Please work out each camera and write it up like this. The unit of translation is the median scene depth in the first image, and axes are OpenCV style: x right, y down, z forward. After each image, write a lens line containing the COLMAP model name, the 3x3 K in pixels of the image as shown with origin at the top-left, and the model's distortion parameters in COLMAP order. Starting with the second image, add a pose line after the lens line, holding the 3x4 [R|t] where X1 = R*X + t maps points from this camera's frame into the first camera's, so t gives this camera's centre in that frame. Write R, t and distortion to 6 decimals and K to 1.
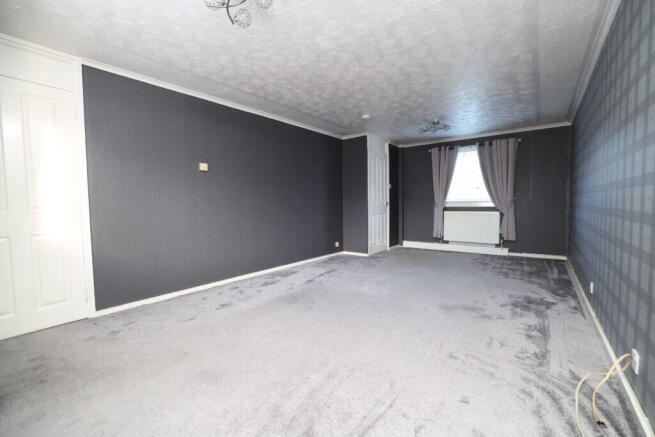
lens RADIAL K [[281.7, 0, 325.9], [0, 281.7, 218.3], [0, 0, 1]] dist [-0.015209, 0.000356]
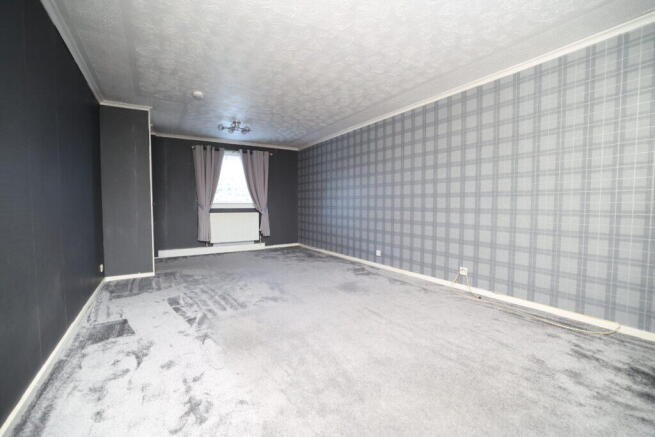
lens RADIAL K [[281.7, 0, 325.2], [0, 281.7, 217.2], [0, 0, 1]] dist [-0.015209, 0.000356]
pose [[0.369341, -0.032202, 0.928736, -0.359759], [0.044521, 0.998865, 0.016929, -0.010647], [-0.928227, 0.035096, 0.370355, 0.301870]]
